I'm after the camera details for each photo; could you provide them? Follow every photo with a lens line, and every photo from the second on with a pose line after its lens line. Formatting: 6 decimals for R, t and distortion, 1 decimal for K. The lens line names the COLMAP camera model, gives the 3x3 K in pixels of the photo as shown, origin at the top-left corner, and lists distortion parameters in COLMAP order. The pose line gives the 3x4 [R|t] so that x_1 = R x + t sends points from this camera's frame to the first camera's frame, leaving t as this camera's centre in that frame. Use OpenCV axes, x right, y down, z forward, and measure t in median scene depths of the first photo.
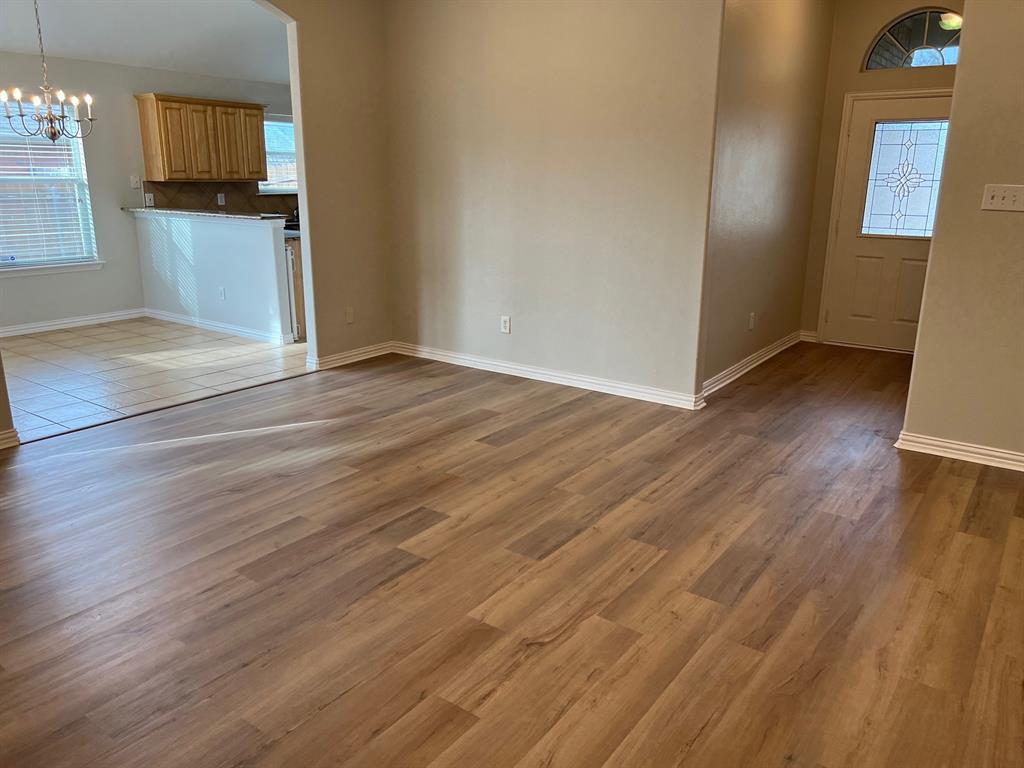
lens RADIAL K [[764.7, 0, 504.8], [0, 764.7, 384.5], [0, 0, 1]] dist [0.071179, -0.083662]
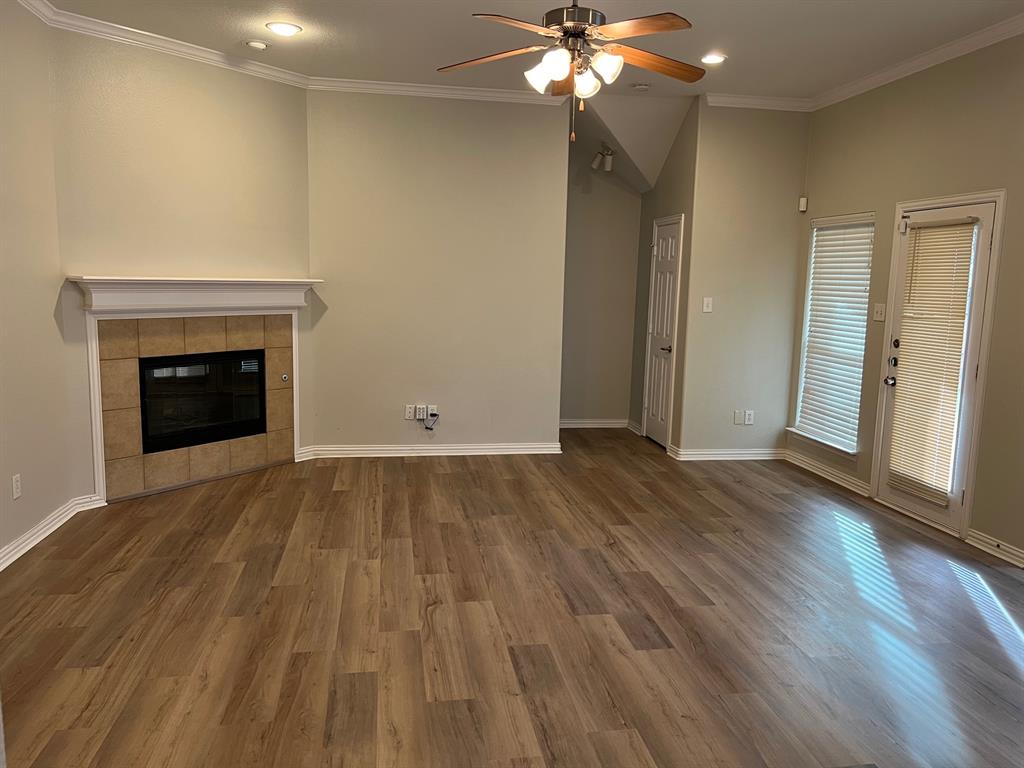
lens RADIAL K [[764.7, 0, 504.8], [0, 764.7, 384.5], [0, 0, 1]] dist [0.071179, -0.083662]
pose [[-0.703776, 0.075718, -0.706376, 0.840085], [-0.216392, 0.924208, 0.314664, -0.482965], [0.676664, 0.374307, -0.634050, 1.646157]]
